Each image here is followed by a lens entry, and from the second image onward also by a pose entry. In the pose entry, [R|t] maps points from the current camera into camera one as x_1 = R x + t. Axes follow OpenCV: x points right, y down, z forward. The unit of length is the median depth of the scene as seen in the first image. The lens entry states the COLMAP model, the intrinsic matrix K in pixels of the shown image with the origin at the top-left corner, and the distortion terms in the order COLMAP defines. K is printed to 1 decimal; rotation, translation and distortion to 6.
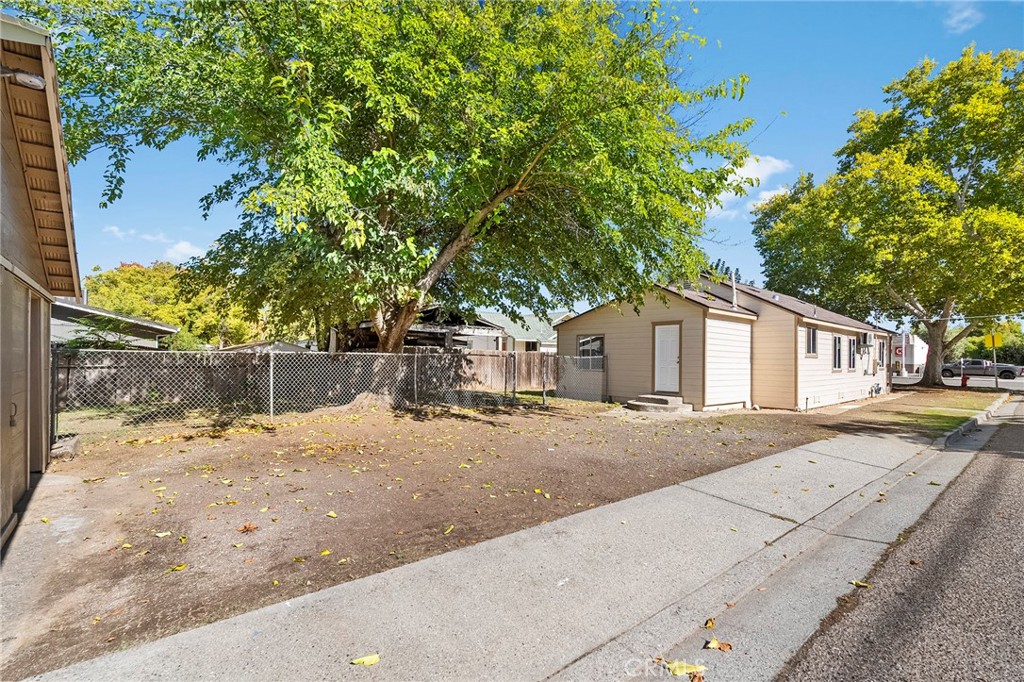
lens RADIAL K [[461.5, 0, 512.0], [0, 461.5, 341.0], [0, 0, 1]] dist [0.000066, -0.000300]
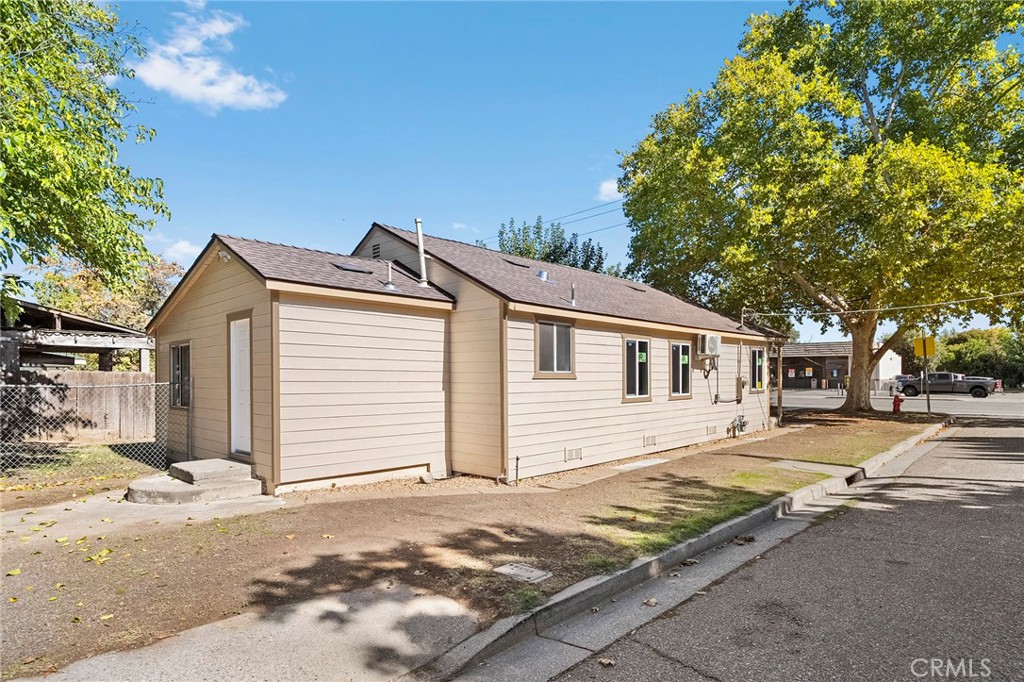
lens RADIAL K [[559.0, 0, 512.4], [0, 559.0, 363.8], [0, 0, 1]] dist [0.001572, 0.002071]
pose [[0.995432, -0.010638, 0.094876, 0.395584], [0.009014, 0.999806, 0.017529, 0.004456], [-0.095044, -0.016594, 0.995335, 0.256375]]
